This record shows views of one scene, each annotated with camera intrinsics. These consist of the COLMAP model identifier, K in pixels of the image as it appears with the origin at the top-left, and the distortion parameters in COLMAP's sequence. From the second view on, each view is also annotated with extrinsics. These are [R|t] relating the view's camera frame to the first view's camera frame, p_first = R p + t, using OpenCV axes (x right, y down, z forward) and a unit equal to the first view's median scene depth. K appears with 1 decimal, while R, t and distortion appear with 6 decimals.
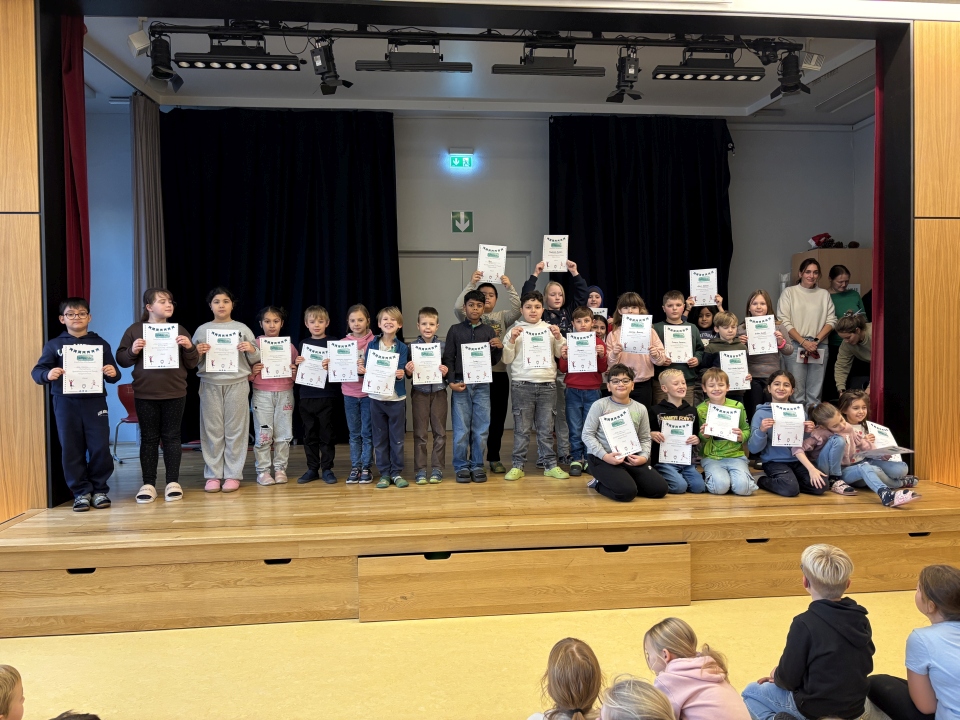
lens RADIAL K [[723.1, 0, 481.9], [0, 723.1, 364.7], [0, 0, 1]] dist [0.029636, -0.030110]
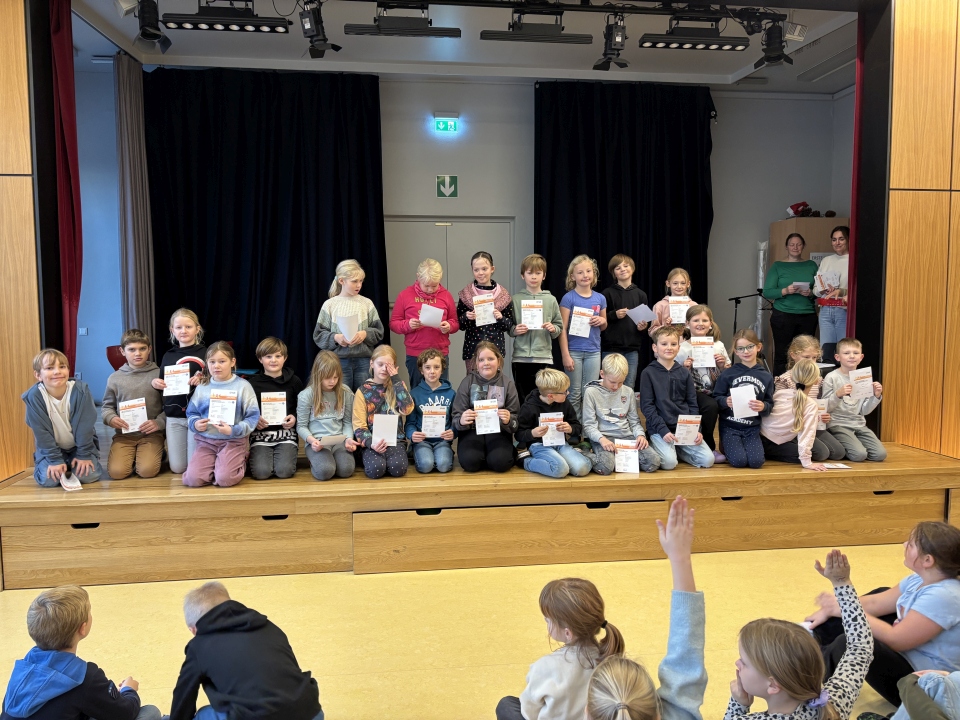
lens RADIAL K [[723.1, 0, 475.6], [0, 723.1, 363.6], [0, 0, 1]] dist [0.029636, -0.030110]
pose [[0.999715, 0.005640, 0.023211, -0.014387], [-0.006768, 0.998786, 0.048786, -0.001600], [-0.022908, -0.048929, 0.998539, -0.028034]]
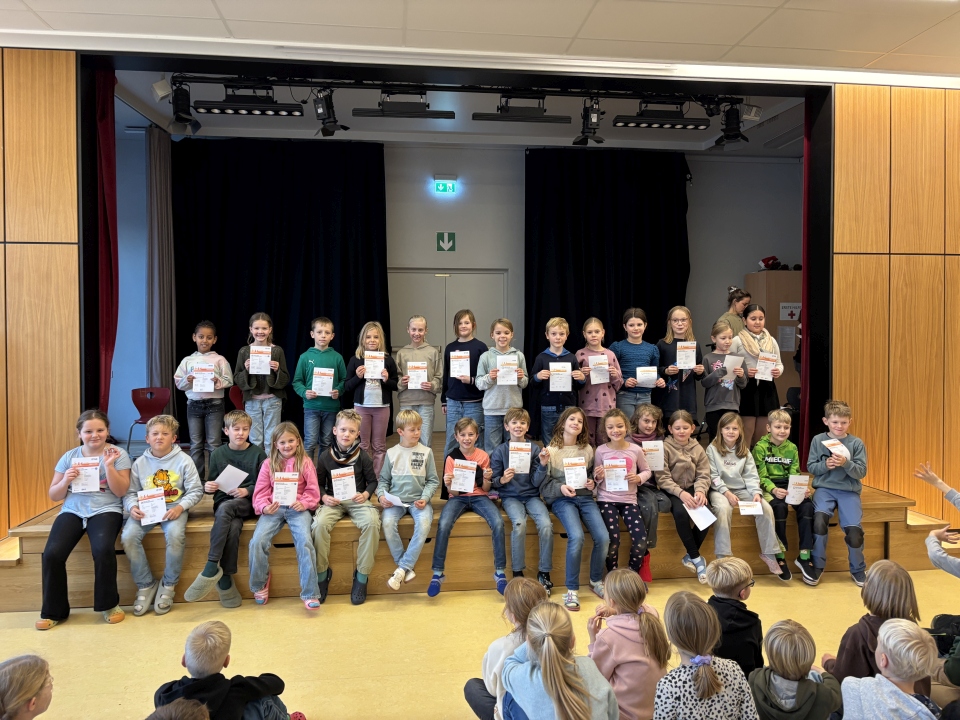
lens RADIAL K [[723.1, 0, 480.7], [0, 723.1, 356.2], [0, 0, 1]] dist [0.029636, -0.030110]
pose [[0.999775, 0.008698, 0.019354, 0.008926], [-0.008530, 0.999925, -0.008744, -0.021988], [-0.019429, 0.008577, 0.999774, -0.145193]]
